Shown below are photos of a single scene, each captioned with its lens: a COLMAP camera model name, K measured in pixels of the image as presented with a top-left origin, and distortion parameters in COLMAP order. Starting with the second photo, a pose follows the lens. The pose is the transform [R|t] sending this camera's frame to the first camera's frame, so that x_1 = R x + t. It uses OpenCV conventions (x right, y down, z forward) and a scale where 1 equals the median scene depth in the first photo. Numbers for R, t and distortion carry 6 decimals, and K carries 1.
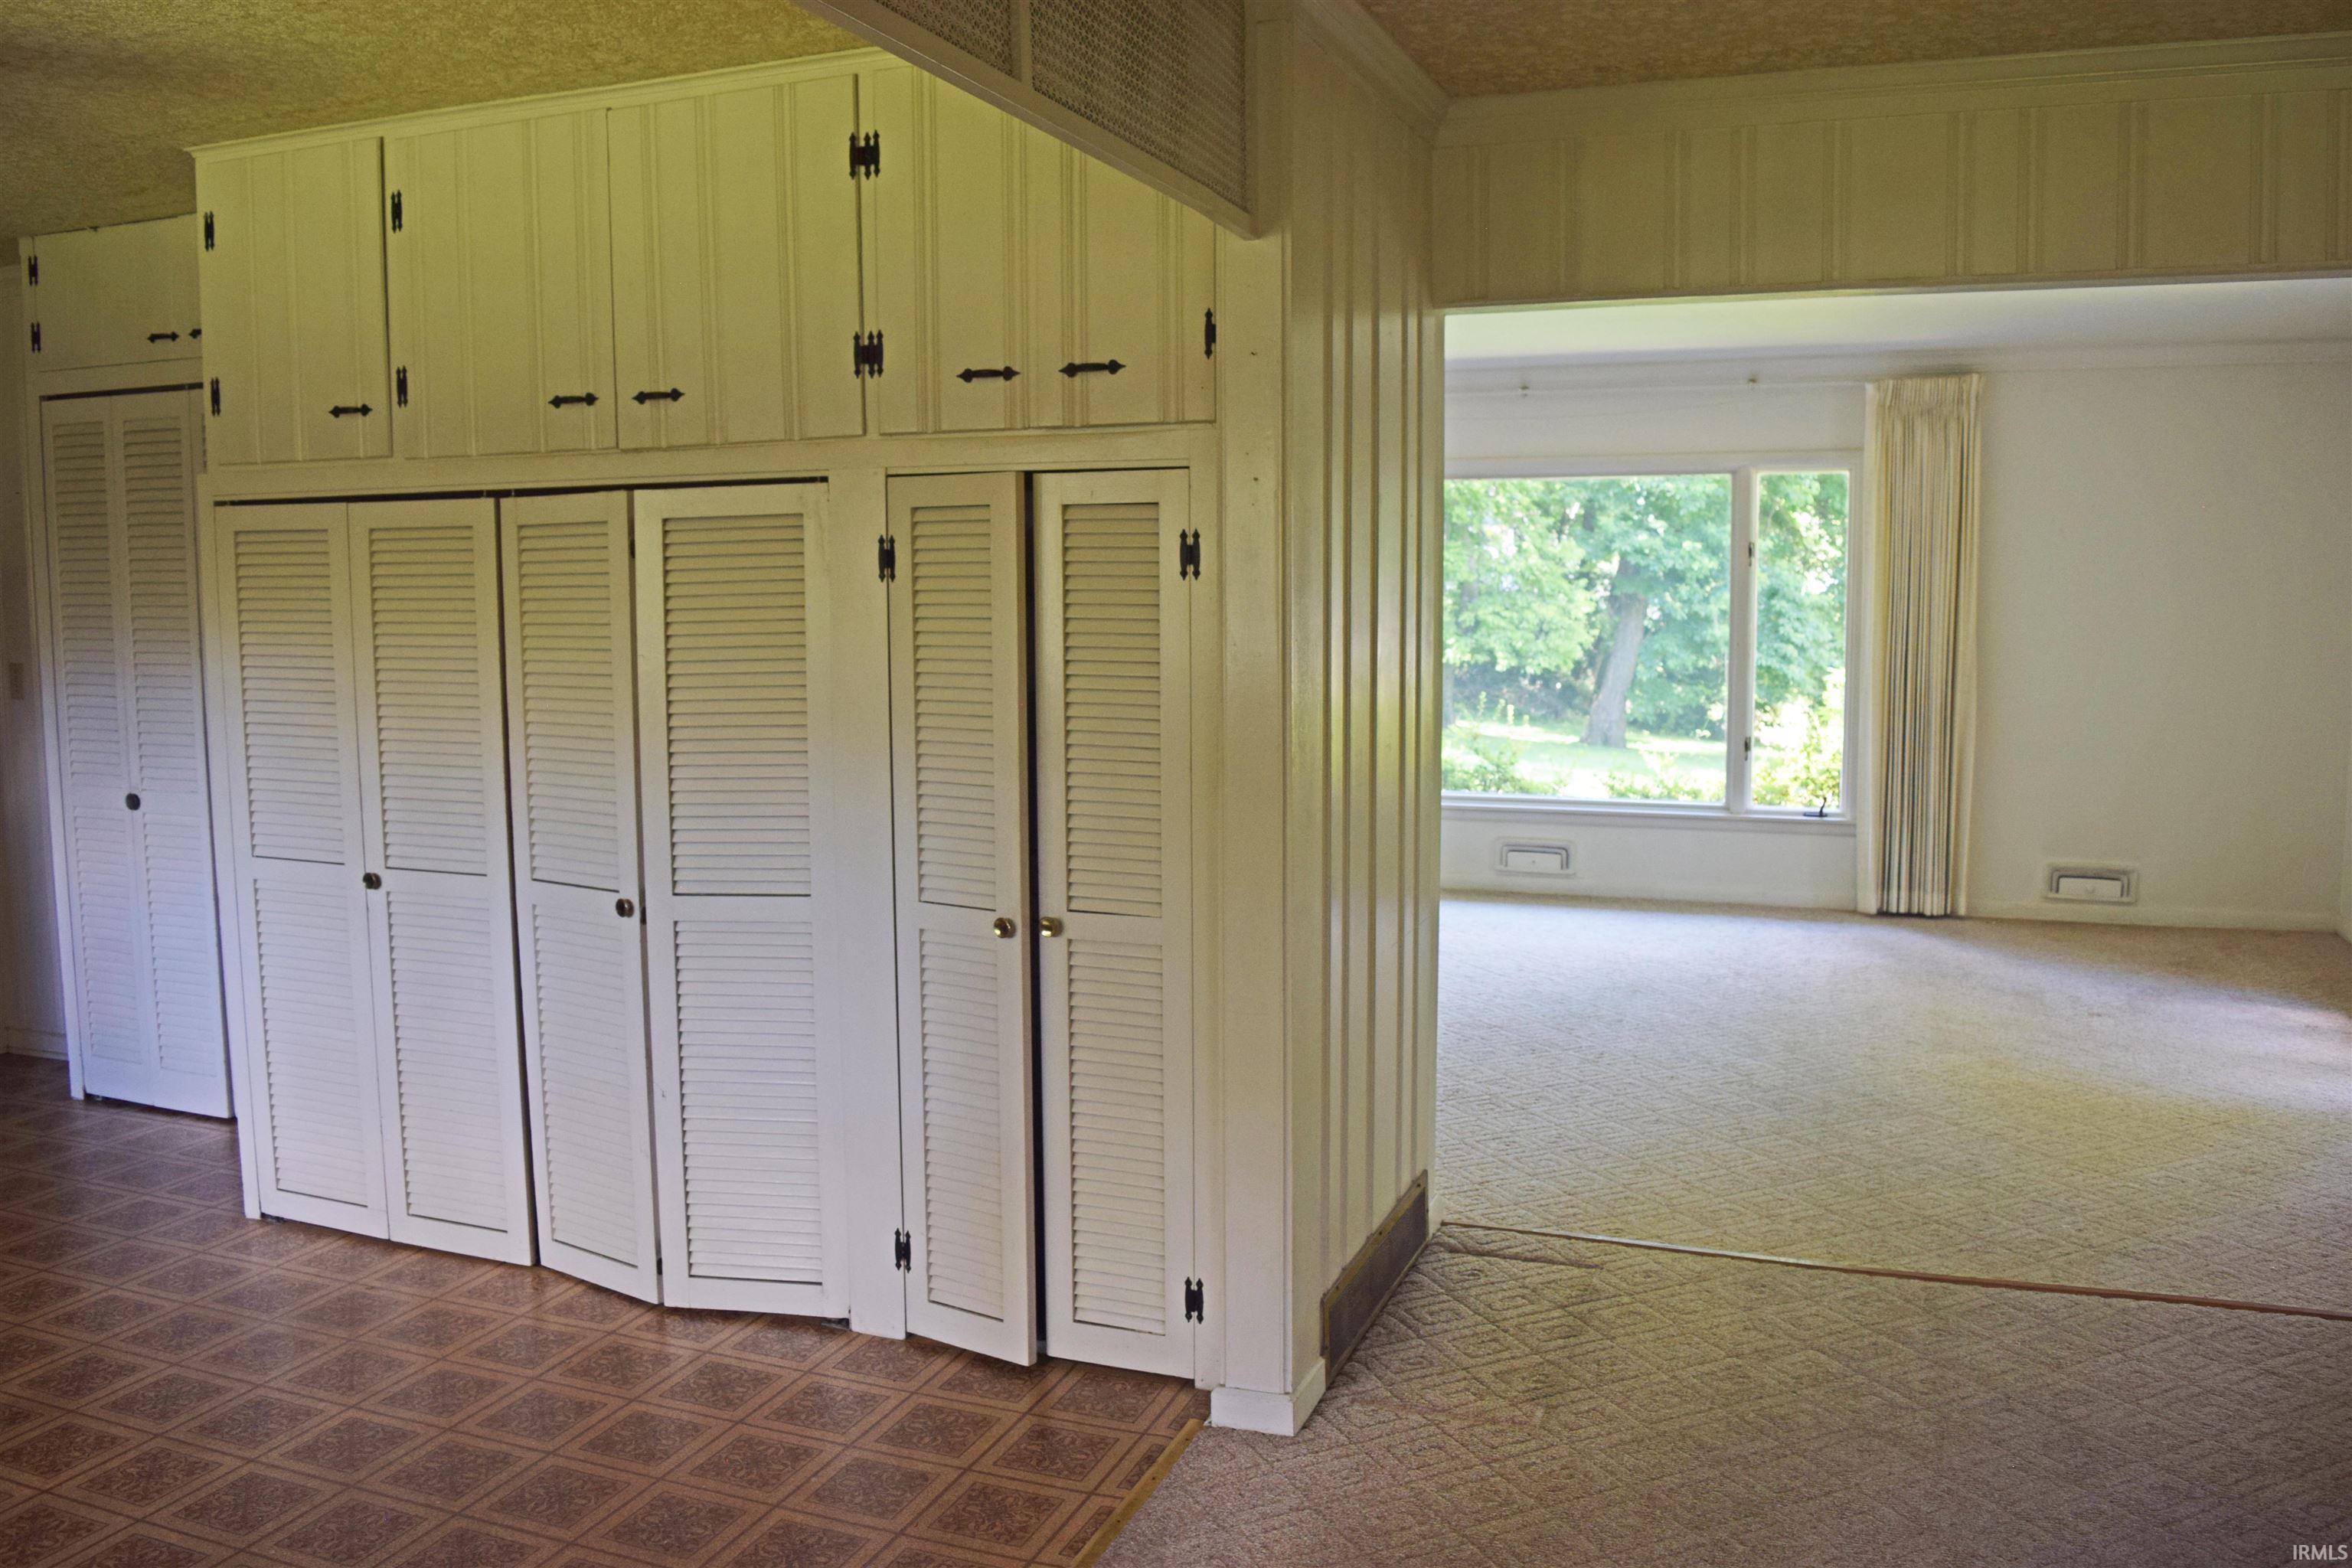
lens RADIAL K [[1853.9, 0, 1163.1], [0, 1853.9, 791.0], [0, 0, 1]] dist [-0.094811, 0.028913]
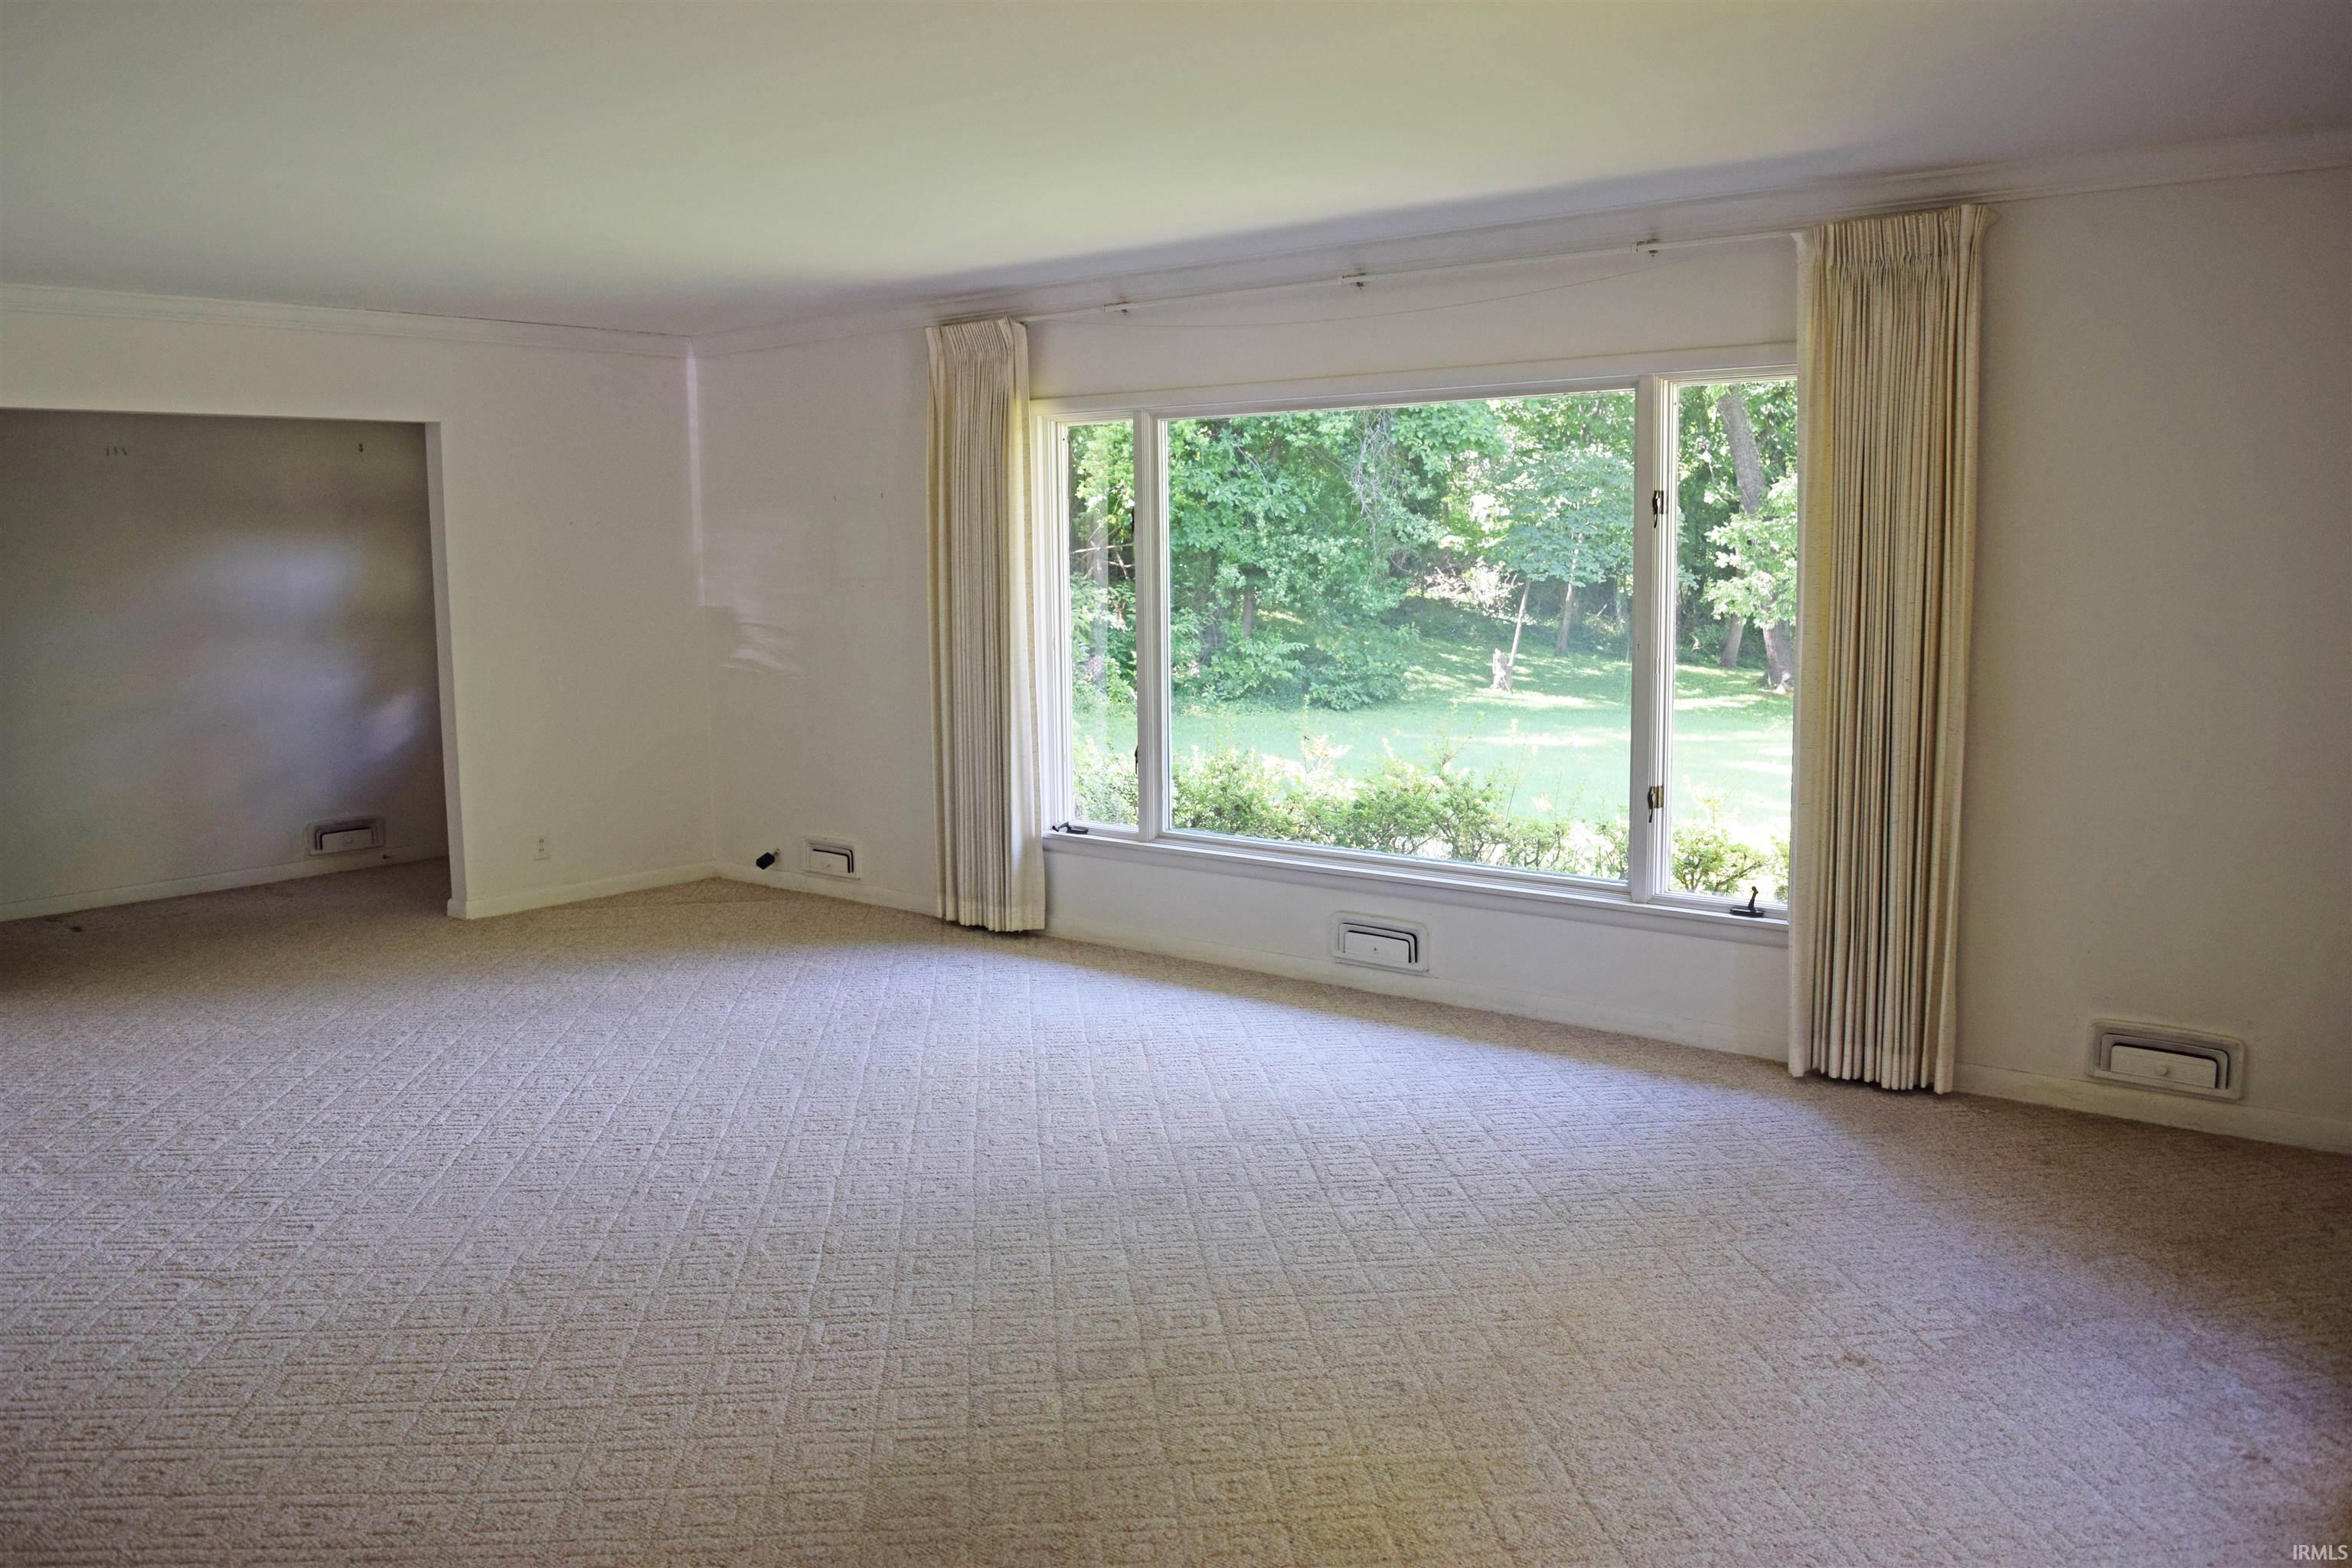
lens RADIAL K [[1853.9, 0, 1163.1], [0, 1853.9, 791.0], [0, 0, 1]] dist [-0.094811, 0.028913]
pose [[0.947937, 0.037397, -0.316254, 0.378225], [-0.031128, 0.999206, 0.024854, -0.040728], [0.316933, -0.013716, 0.948349, 0.332595]]
